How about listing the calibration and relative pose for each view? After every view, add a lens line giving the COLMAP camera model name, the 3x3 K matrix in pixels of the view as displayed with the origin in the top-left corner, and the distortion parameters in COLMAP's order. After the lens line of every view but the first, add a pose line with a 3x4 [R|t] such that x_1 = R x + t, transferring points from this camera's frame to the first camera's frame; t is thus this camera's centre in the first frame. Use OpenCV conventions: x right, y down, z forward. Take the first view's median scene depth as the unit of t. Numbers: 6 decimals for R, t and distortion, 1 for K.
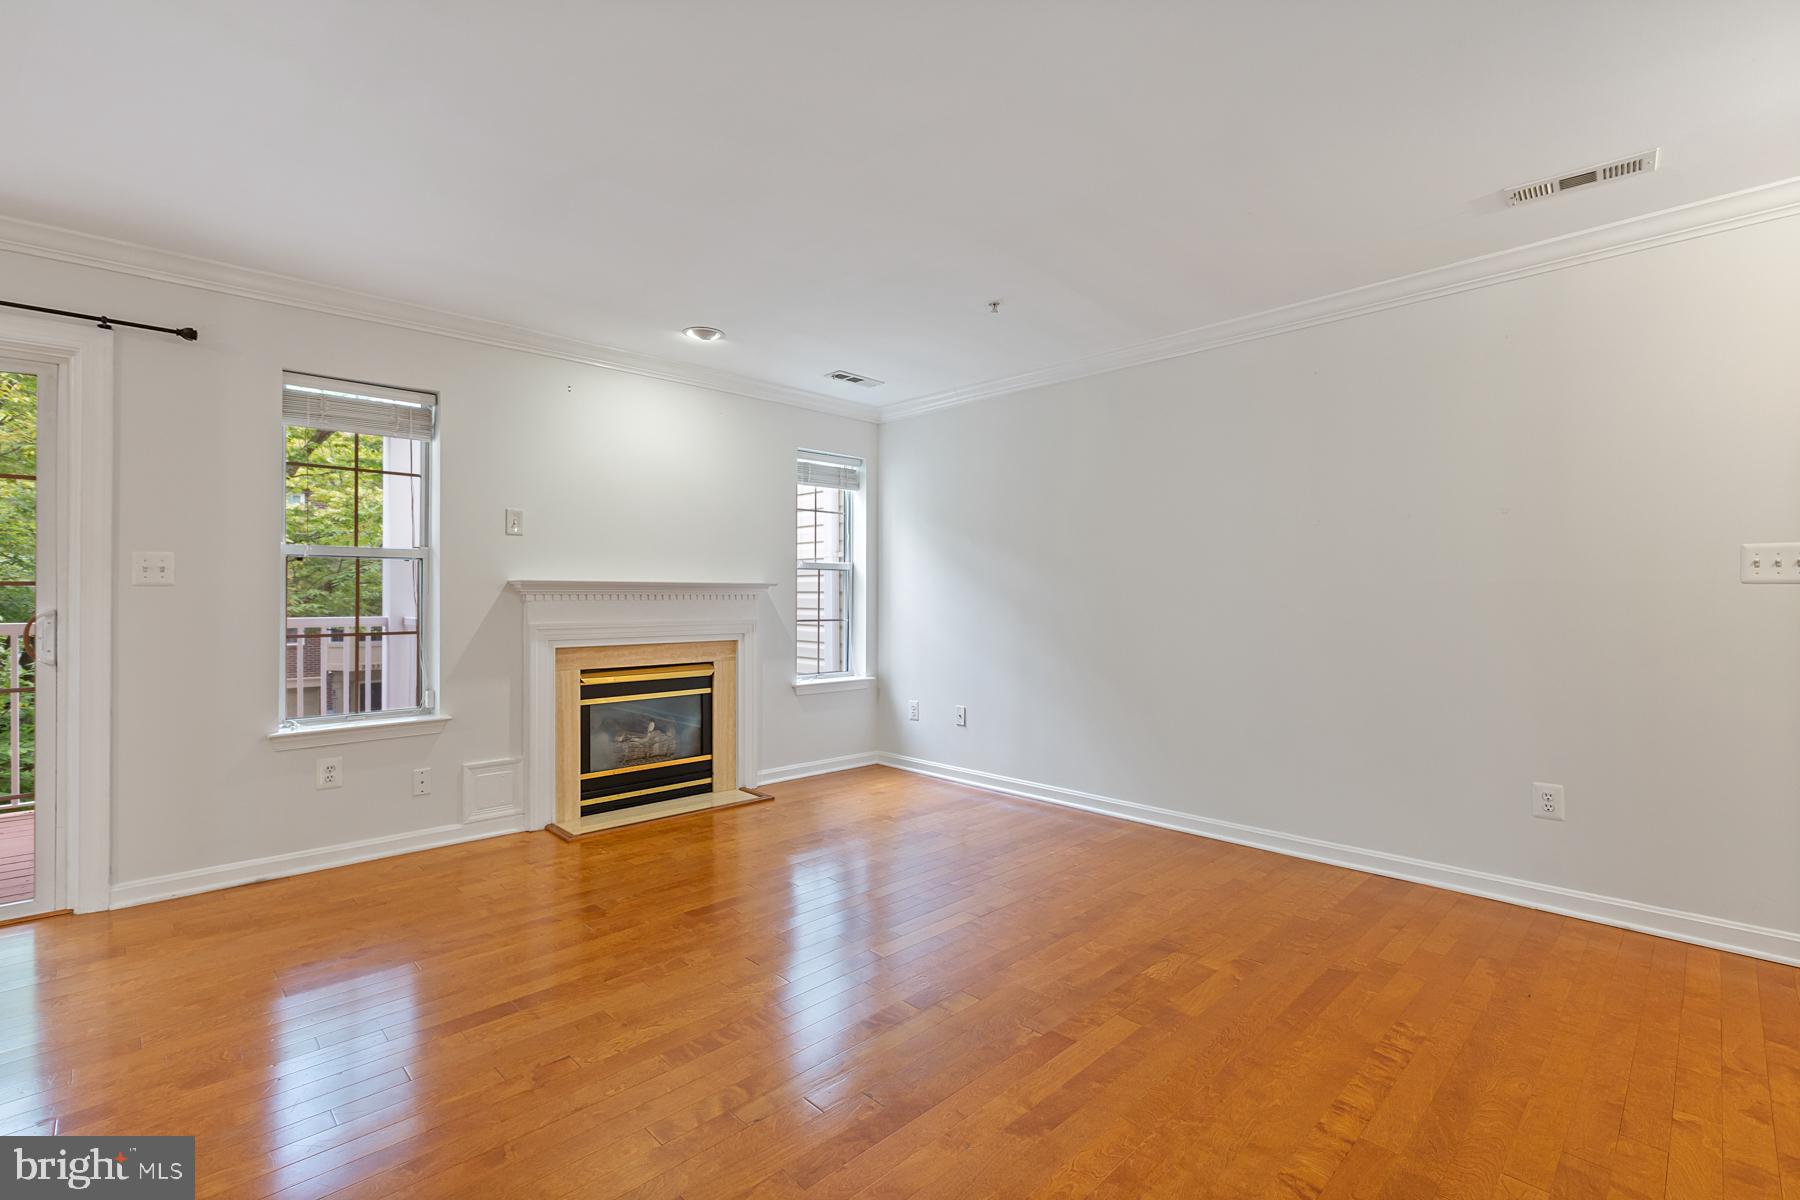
lens RADIAL K [[799.5, 0, 897.8], [0, 799.5, 596.2], [0, 0, 1]] dist [-0.000198, 0.000027]
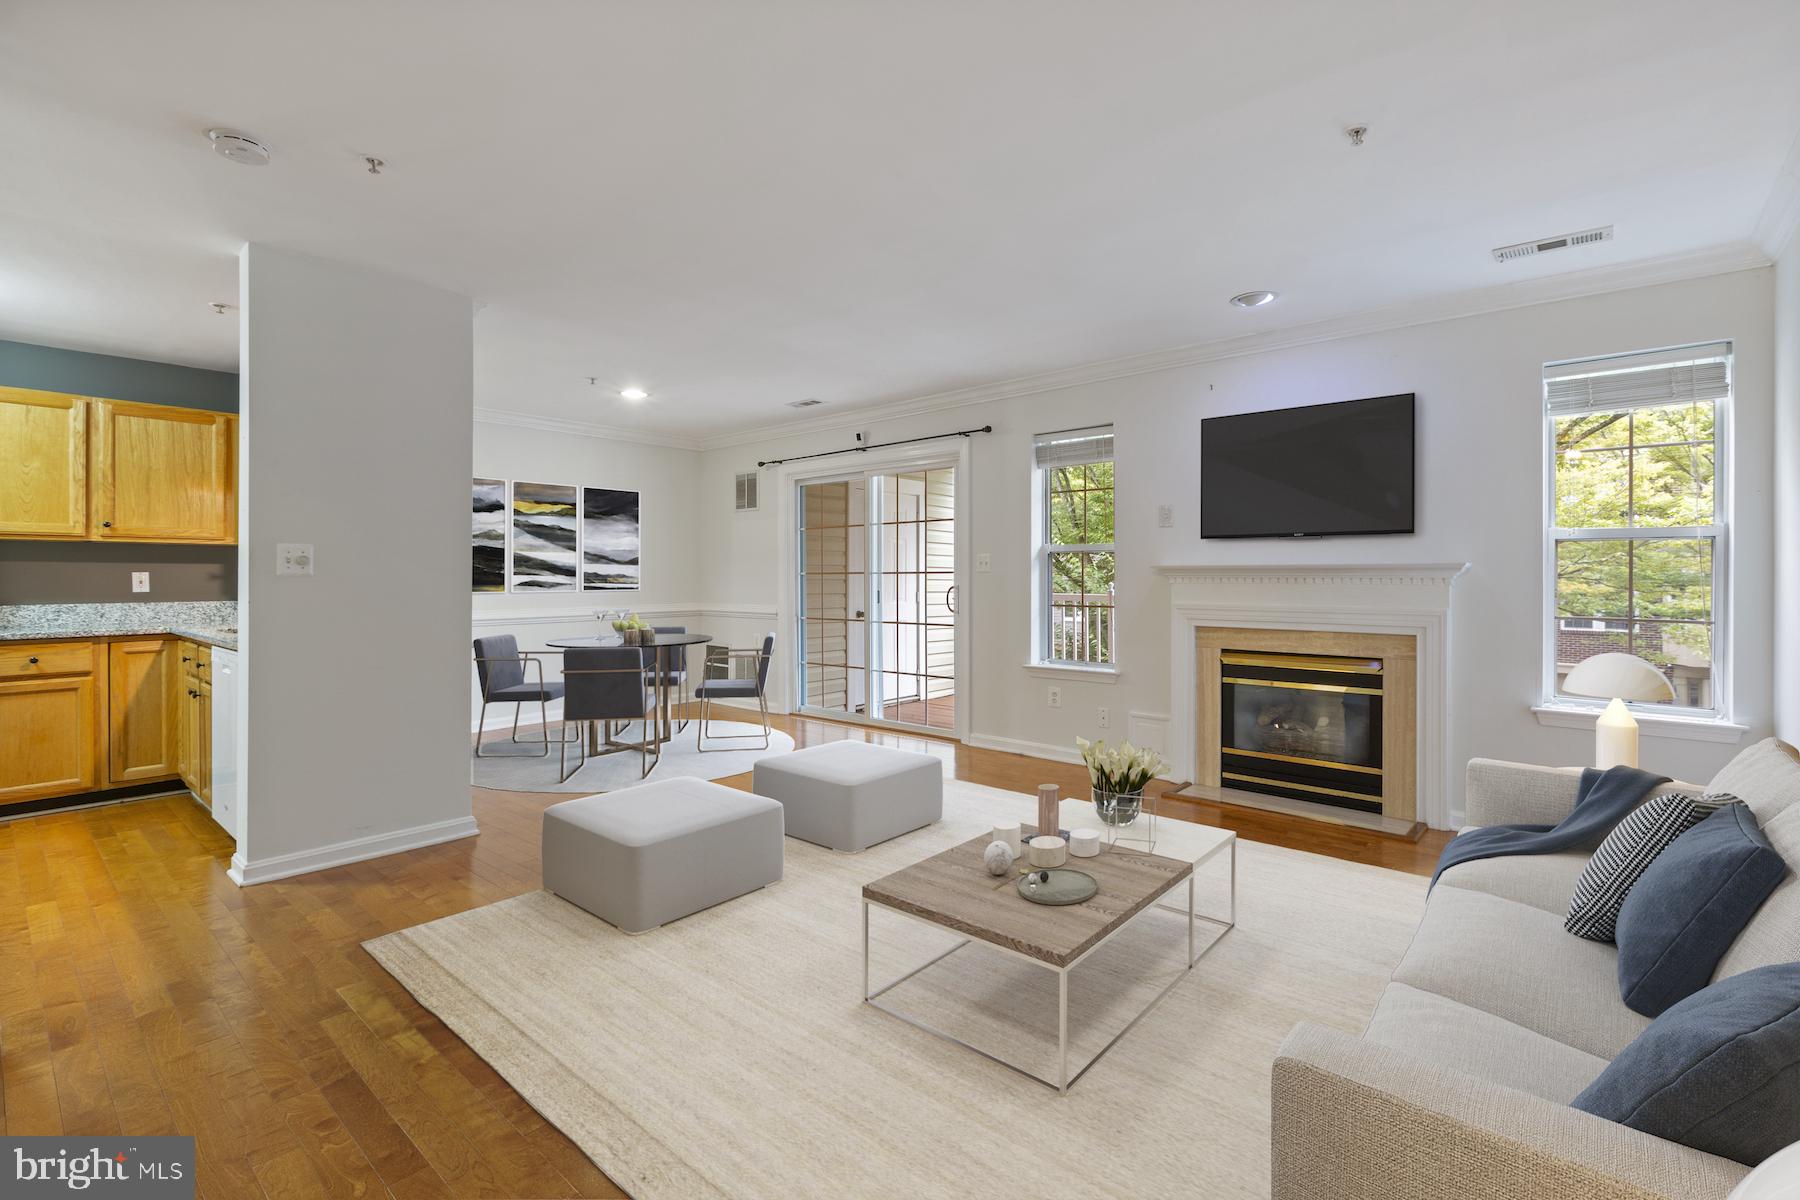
lens RADIAL K [[804.4, 0, 907.4], [0, 804.4, 577.5], [0, 0, 1]] dist [-0.000298, 0.000029]
pose [[0.096403, 0.002975, -0.995338, 0.631519], [-0.000842, 0.999995, 0.002907, -0.005633], [0.995342, 0.000558, 0.096405, 0.481935]]
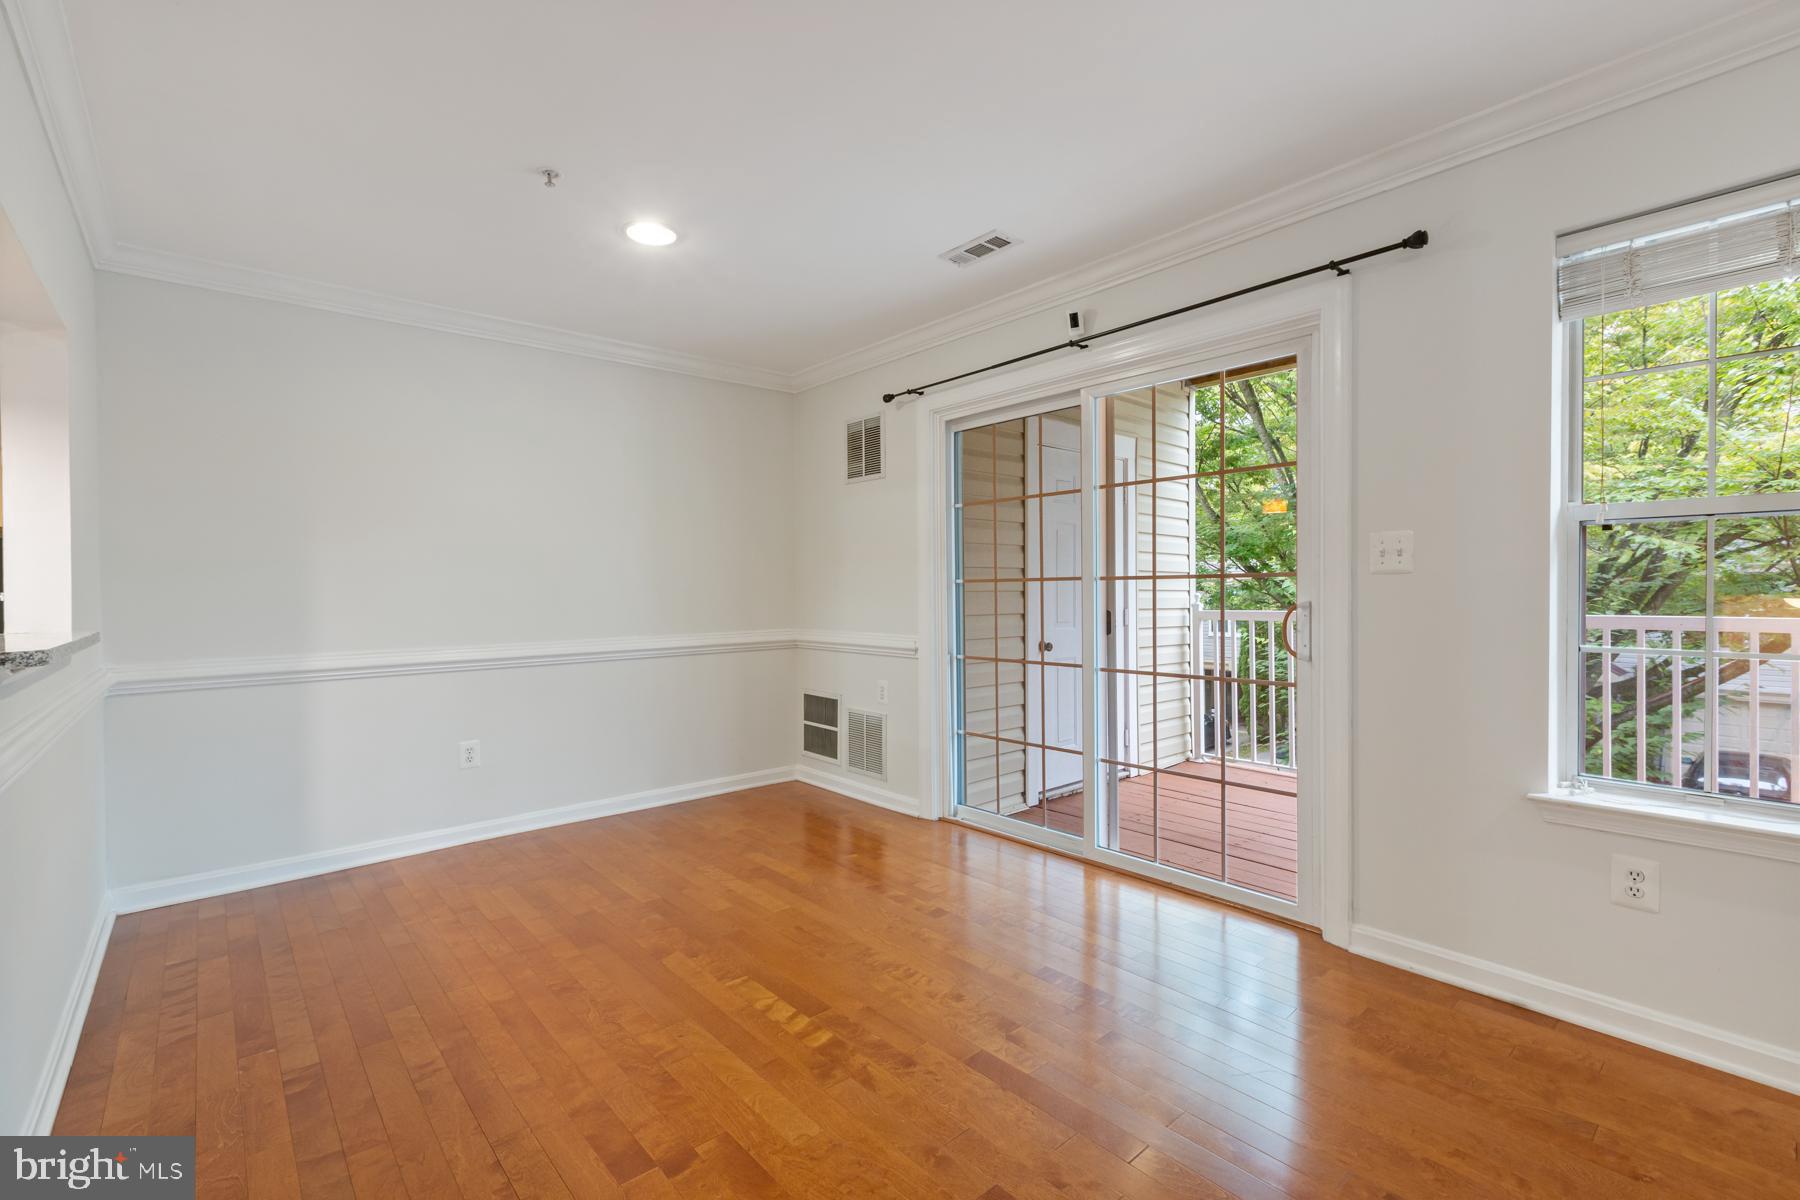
lens RADIAL K [[799.5, 0, 897.8], [0, 799.5, 596.2], [0, 0, 1]] dist [-0.000198, 0.000027]
pose [[-0.053005, 0.011284, -0.998530, -0.074591], [0.007308, 0.999914, 0.010912, -0.001921], [0.998568, -0.006719, -0.053083, 0.402913]]
